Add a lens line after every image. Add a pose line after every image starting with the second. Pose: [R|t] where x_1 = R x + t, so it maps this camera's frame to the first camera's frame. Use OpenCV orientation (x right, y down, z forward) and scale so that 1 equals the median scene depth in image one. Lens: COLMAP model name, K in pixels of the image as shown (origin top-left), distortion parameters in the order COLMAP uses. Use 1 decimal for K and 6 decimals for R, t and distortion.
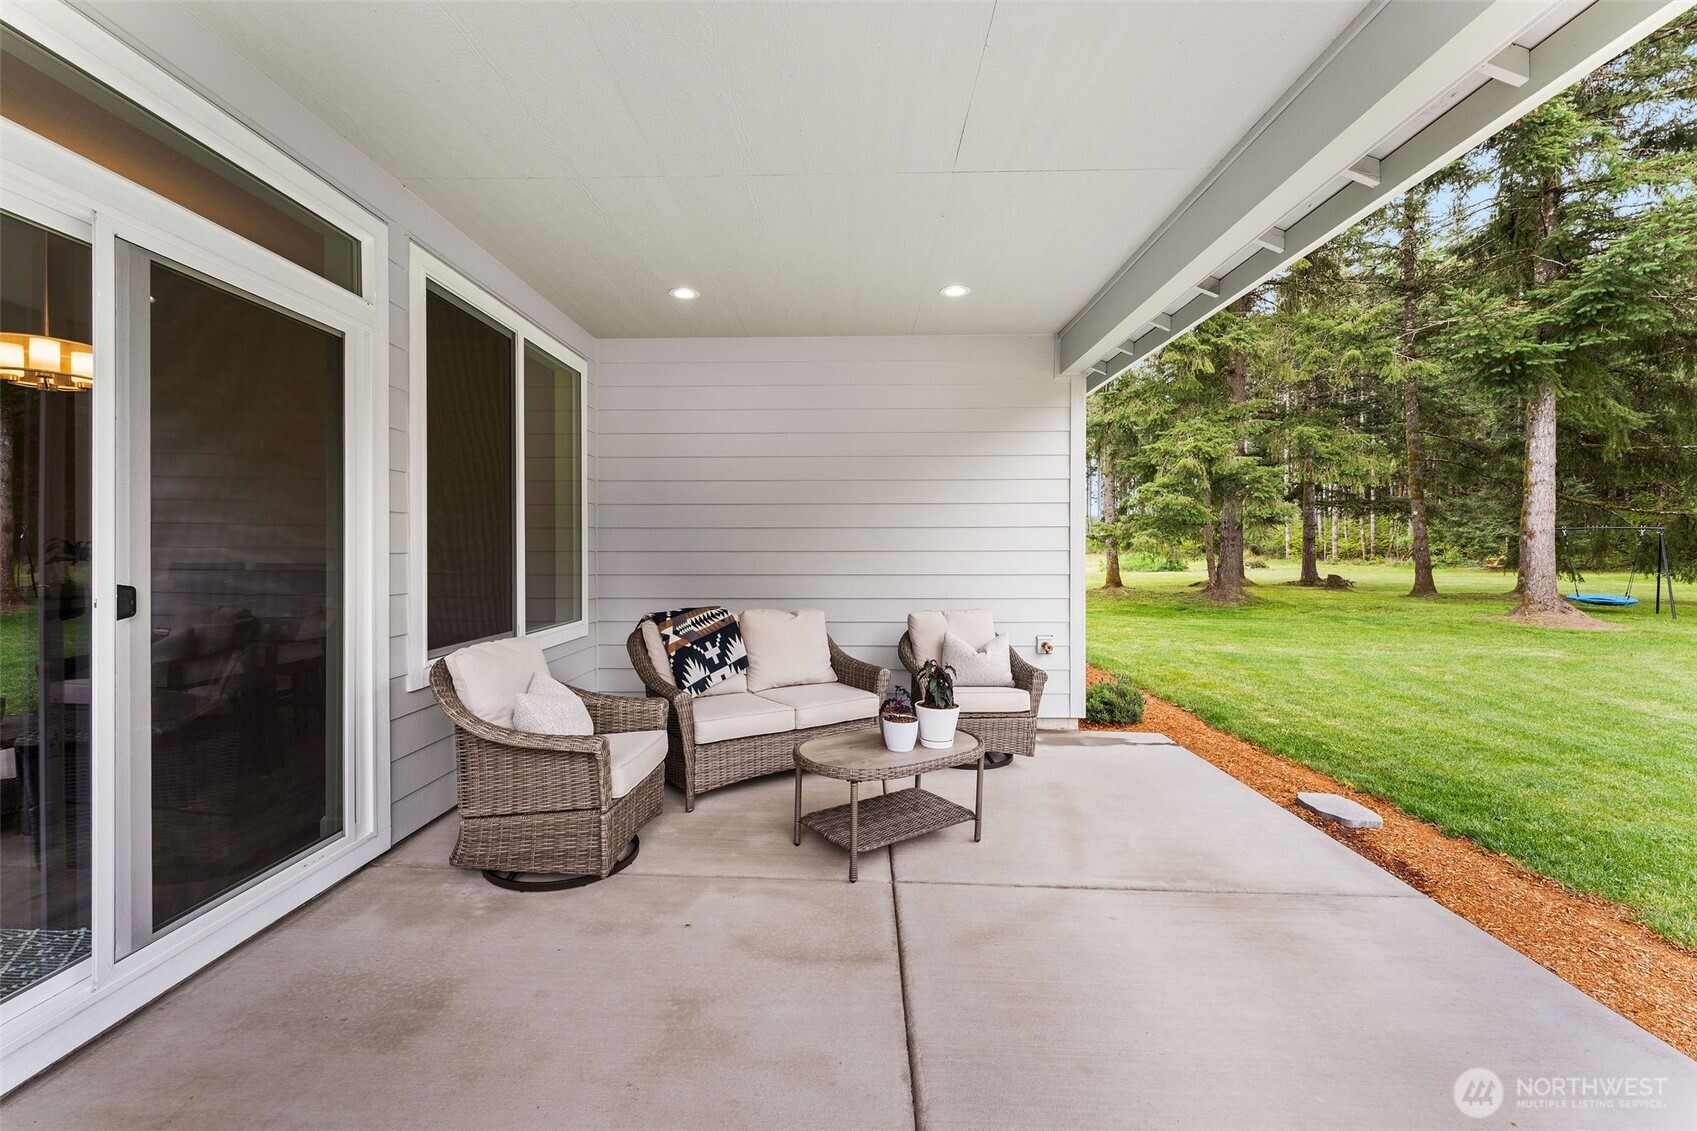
lens RADIAL K [[694.1, 0, 845.8], [0, 694.1, 559.9], [0, 0, 1]] dist [0.001219, -0.001389]
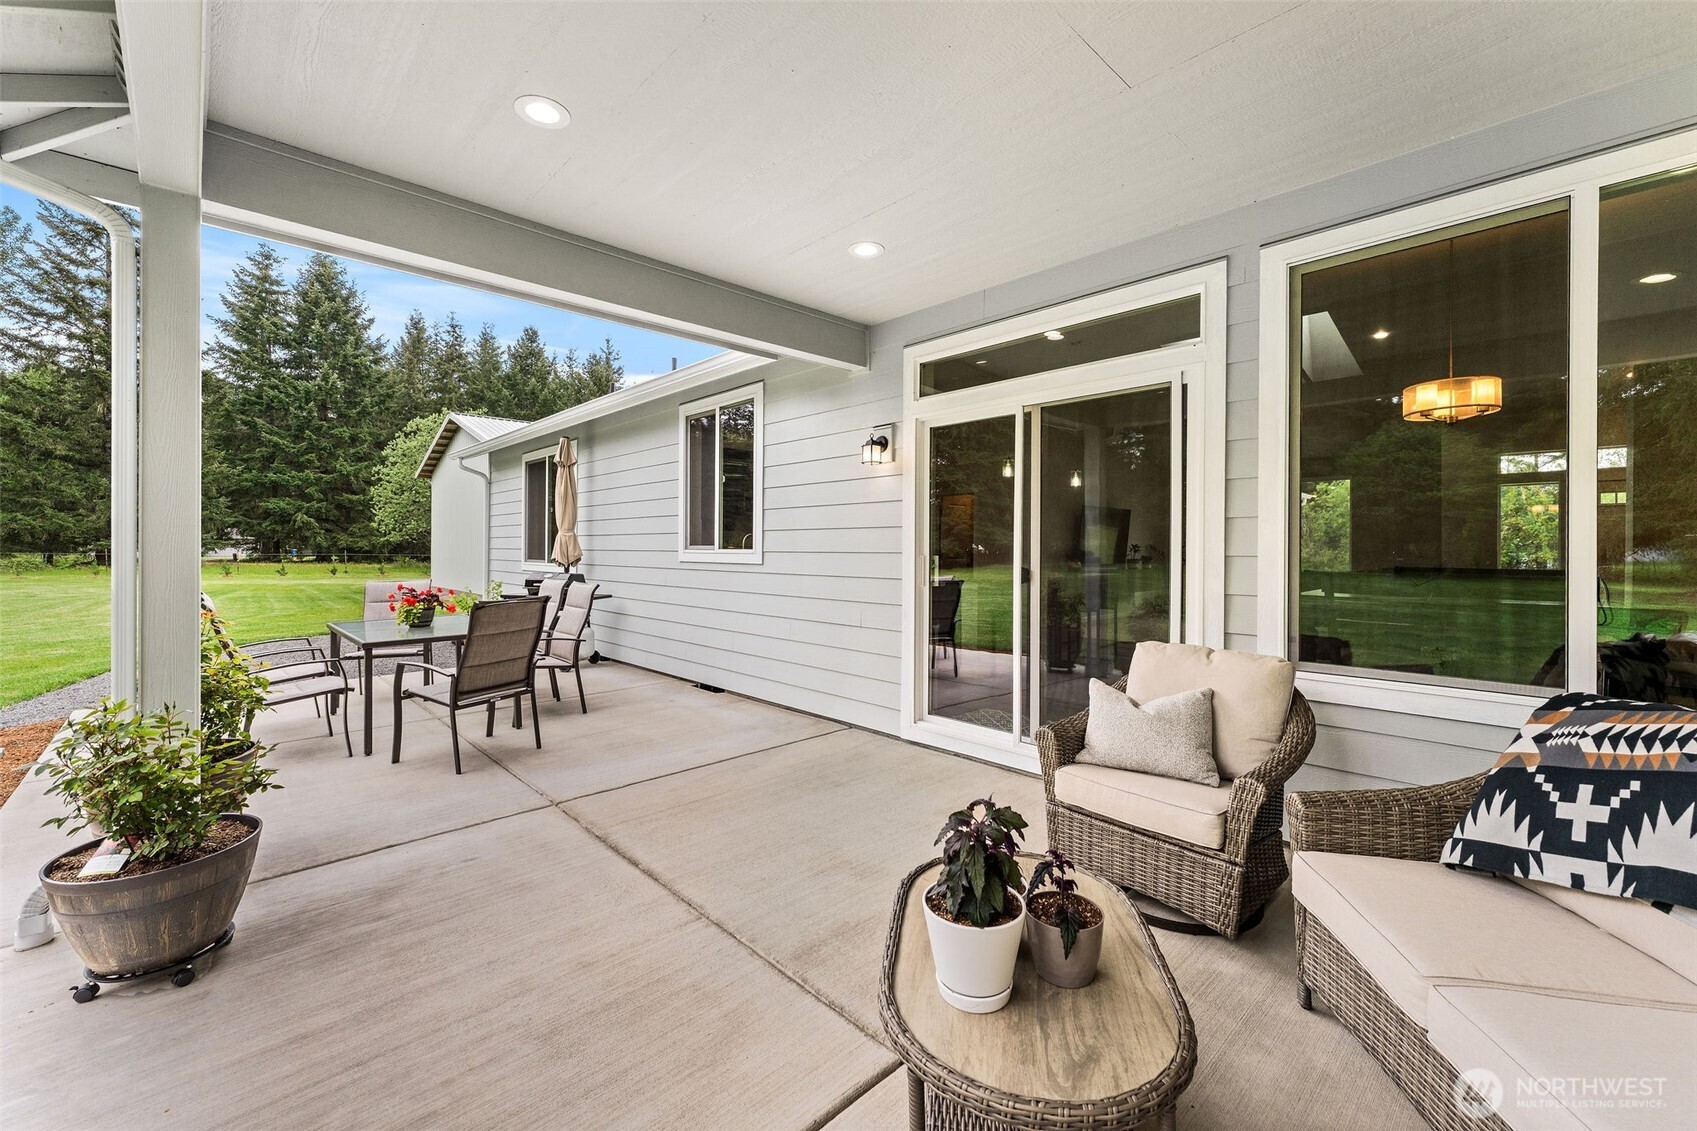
lens RADIAL K [[694.1, 0, 847.4], [0, 694.1, 554.1], [0, 0, 1]] dist [0.001219, -0.001389]
pose [[-0.716261, -0.001233, -0.697831, 0.516886], [-0.008369, 0.999942, 0.006823, -0.016973], [0.697782, 0.010727, -0.716230, 1.335075]]
